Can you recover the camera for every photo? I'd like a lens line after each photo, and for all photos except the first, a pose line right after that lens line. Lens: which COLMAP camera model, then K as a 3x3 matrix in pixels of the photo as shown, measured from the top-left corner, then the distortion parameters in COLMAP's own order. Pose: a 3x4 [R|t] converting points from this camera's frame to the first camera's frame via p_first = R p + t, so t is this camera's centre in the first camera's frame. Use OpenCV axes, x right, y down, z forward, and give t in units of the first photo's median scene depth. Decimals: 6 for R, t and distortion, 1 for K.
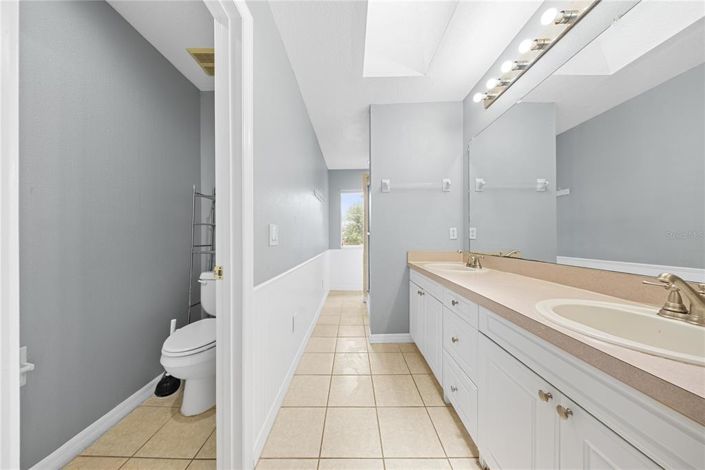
lens RADIAL K [[209.0, 0, 349.4], [0, 209.0, 235.5], [0, 0, 1]] dist [-0.001424, -0.000114]
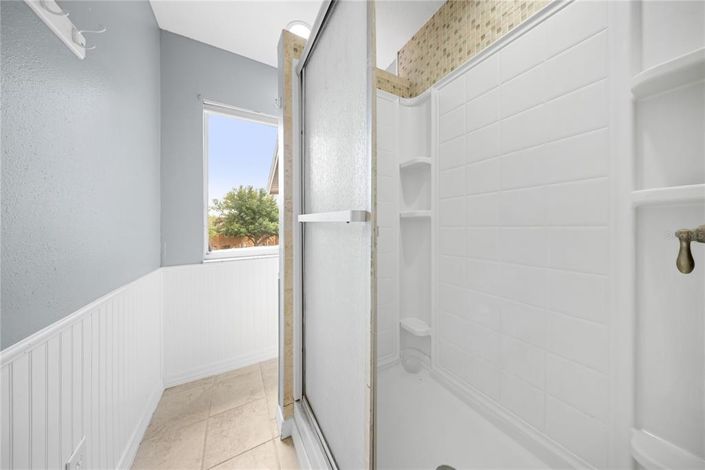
lens RADIAL K [[211.2, 0, 347.6], [0, 211.2, 232.8], [0, 0, 1]] dist [-0.000994, -0.000081]
pose [[0.871386, 0.009488, 0.490506, -0.005096], [-0.019580, 0.999689, 0.015447, 0.005196], [-0.490207, -0.023065, 0.871301, 0.506266]]
